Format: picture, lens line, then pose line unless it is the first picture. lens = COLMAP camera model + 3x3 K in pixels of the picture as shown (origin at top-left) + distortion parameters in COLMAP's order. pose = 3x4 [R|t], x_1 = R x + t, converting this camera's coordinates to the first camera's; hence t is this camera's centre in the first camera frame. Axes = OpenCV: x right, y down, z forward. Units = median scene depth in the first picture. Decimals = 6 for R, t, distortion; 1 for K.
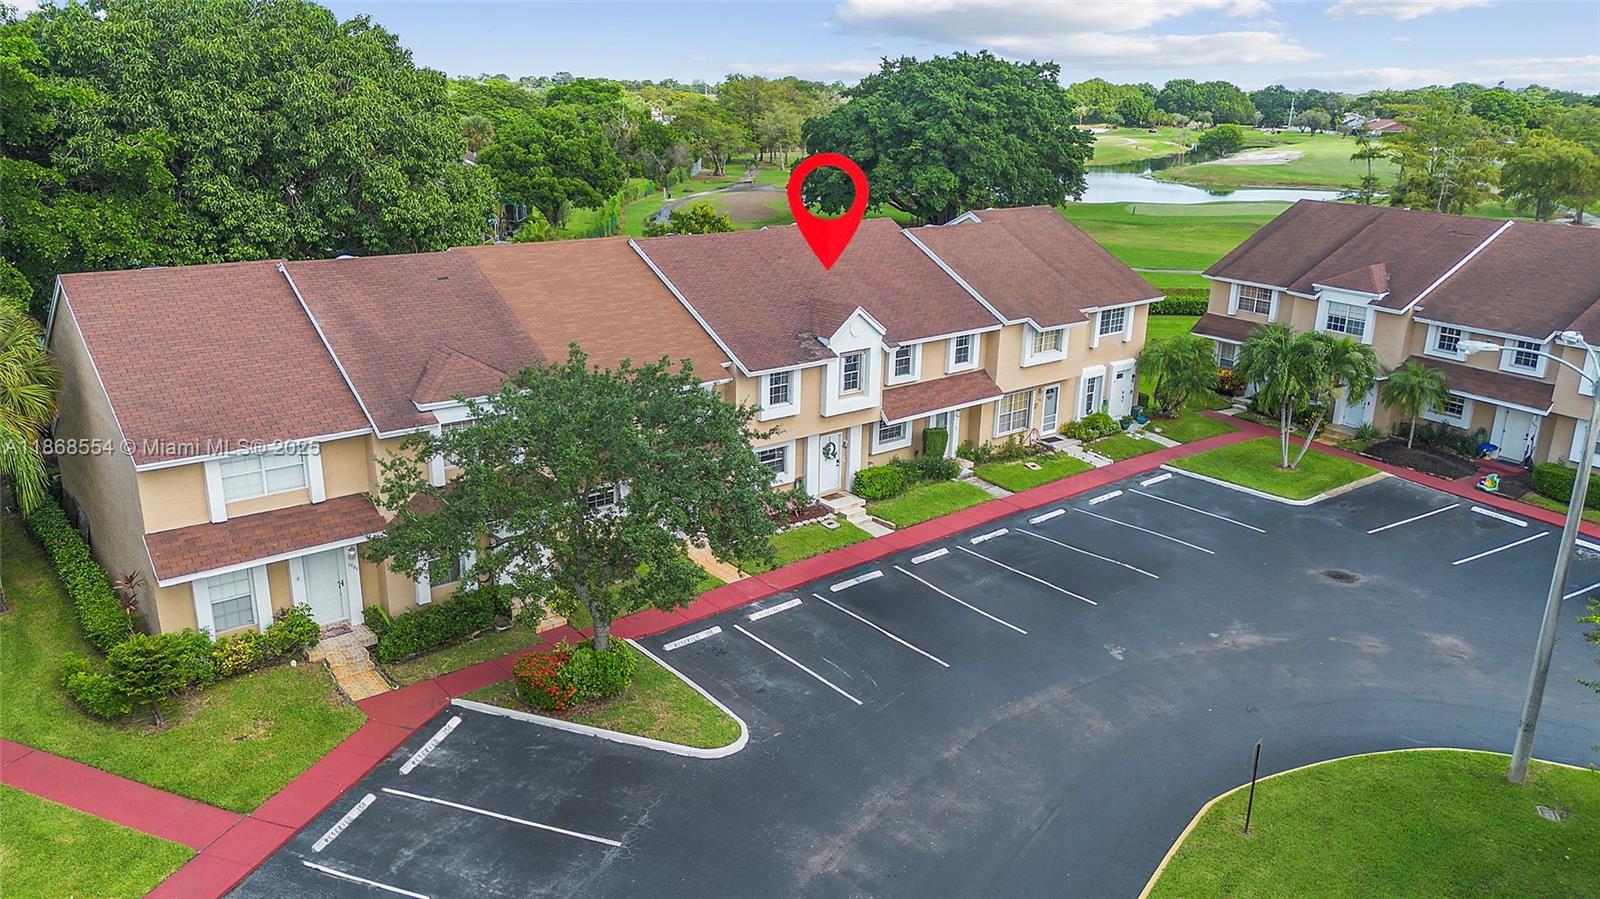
lens RADIAL K [[1157.7, 0, 781.8], [0, 1157.7, 451.2], [0, 0, 1]] dist [0.024408, -0.001127]
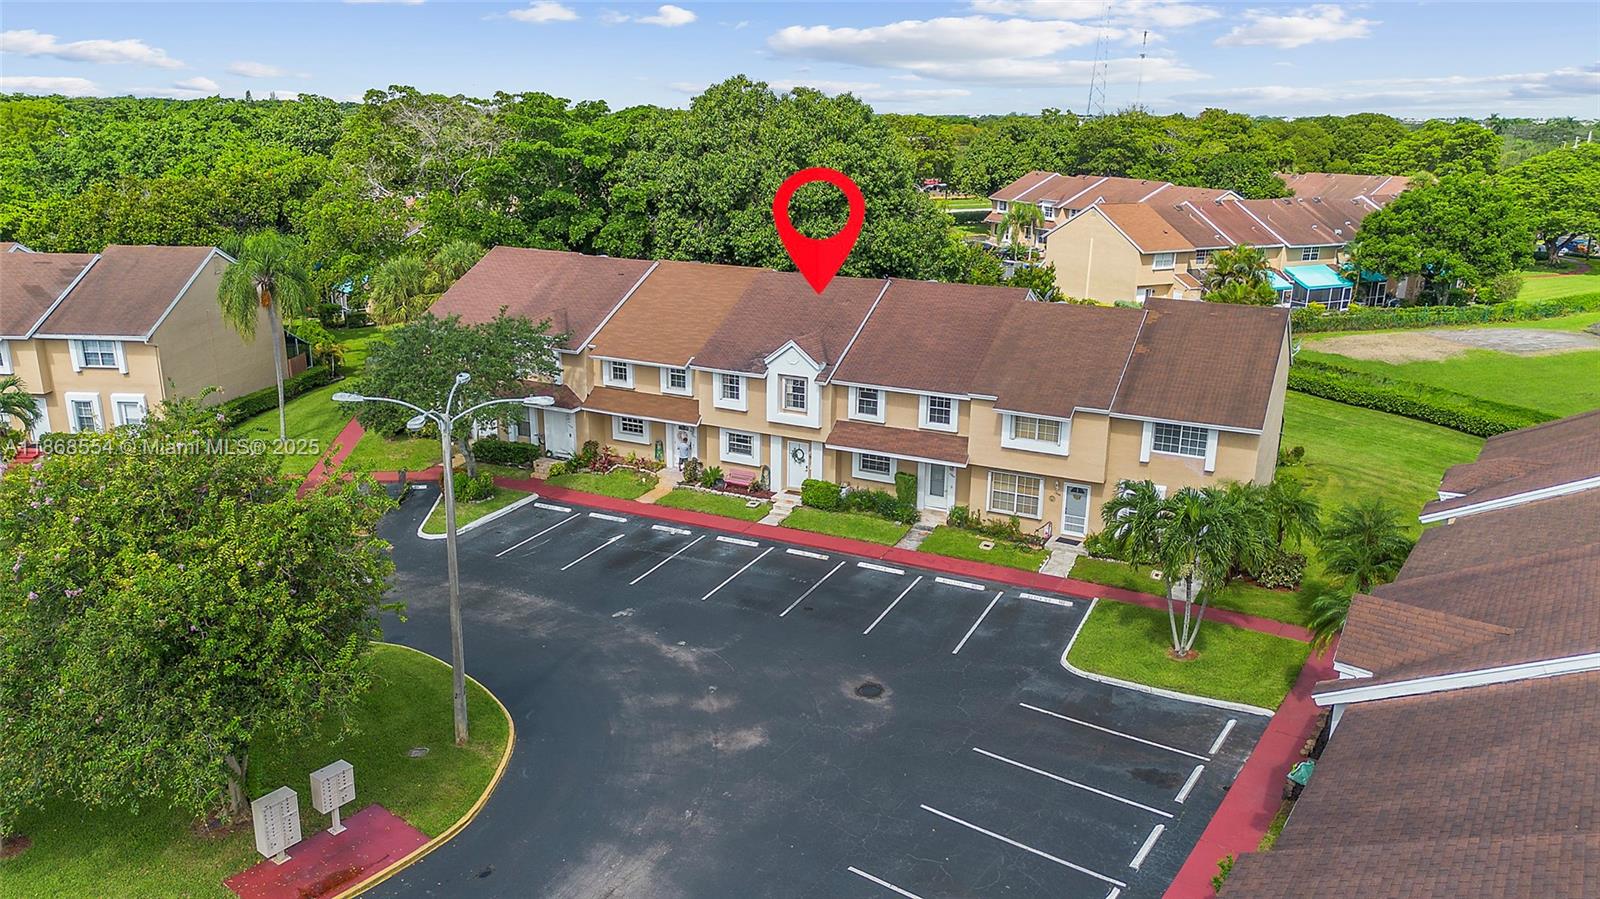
lens RADIAL K [[1157.7, 0, 781.8], [0, 1157.7, 451.2], [0, 0, 1]] dist [0.024408, -0.001127]
pose [[0.402061, 0.248813, -0.881158, 1.116033], [-0.275306, 0.950688, 0.142828, -0.175496], [0.873243, 0.185163, 0.450734, 0.426656]]
